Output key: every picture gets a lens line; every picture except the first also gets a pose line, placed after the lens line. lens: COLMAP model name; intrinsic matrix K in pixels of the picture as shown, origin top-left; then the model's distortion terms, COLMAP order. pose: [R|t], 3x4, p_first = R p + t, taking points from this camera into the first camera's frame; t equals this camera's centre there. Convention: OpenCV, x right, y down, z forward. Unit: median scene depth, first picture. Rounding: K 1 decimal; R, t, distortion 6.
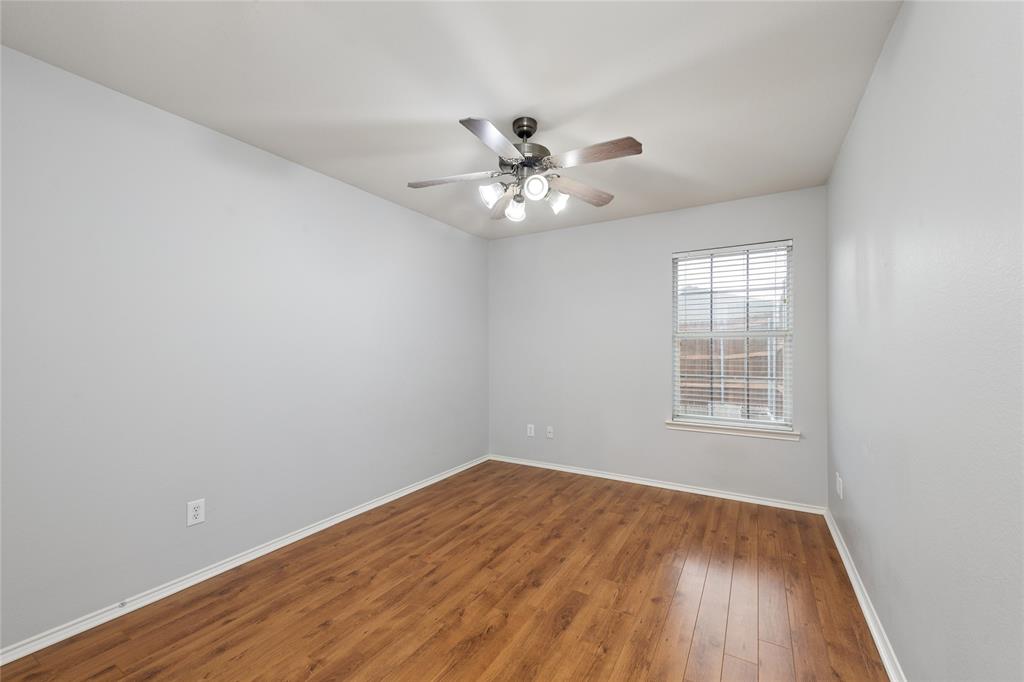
lens RADIAL K [[403.7, 0, 509.7], [0, 403.7, 351.3], [0, 0, 1]] dist [0.013984, -0.006476]
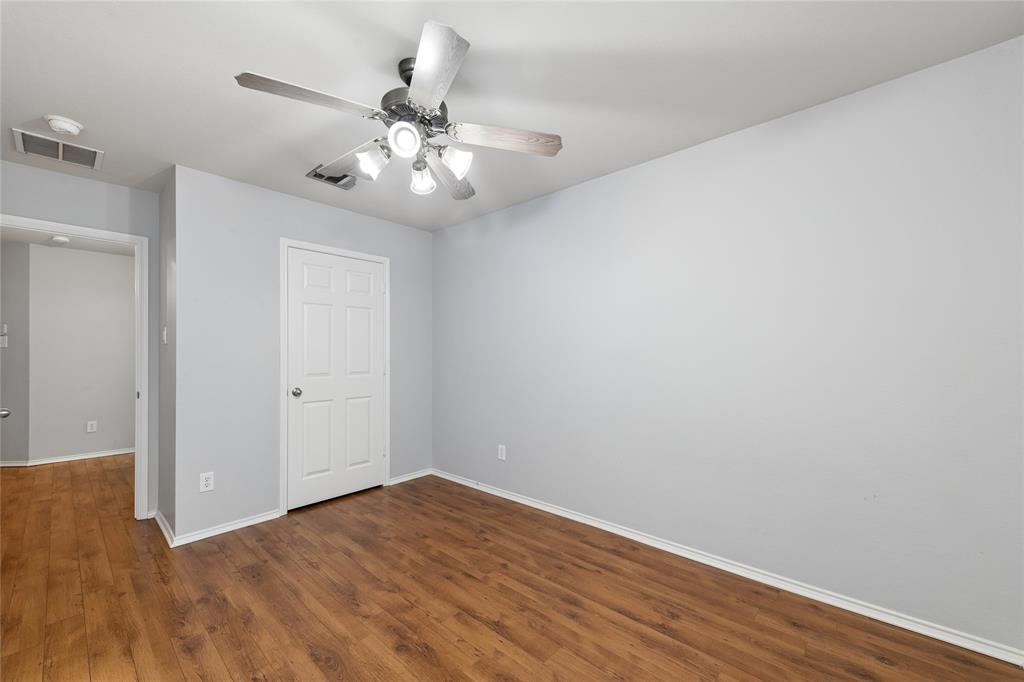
lens RADIAL K [[403.7, 0, 509.7], [0, 403.7, 351.3], [0, 0, 1]] dist [0.013984, -0.006476]
pose [[-0.190283, -0.000369, -0.981729, 0.724321], [-0.001701, 0.999999, -0.000046, -0.002651], [0.981728, 0.001661, -0.190283, 1.227185]]
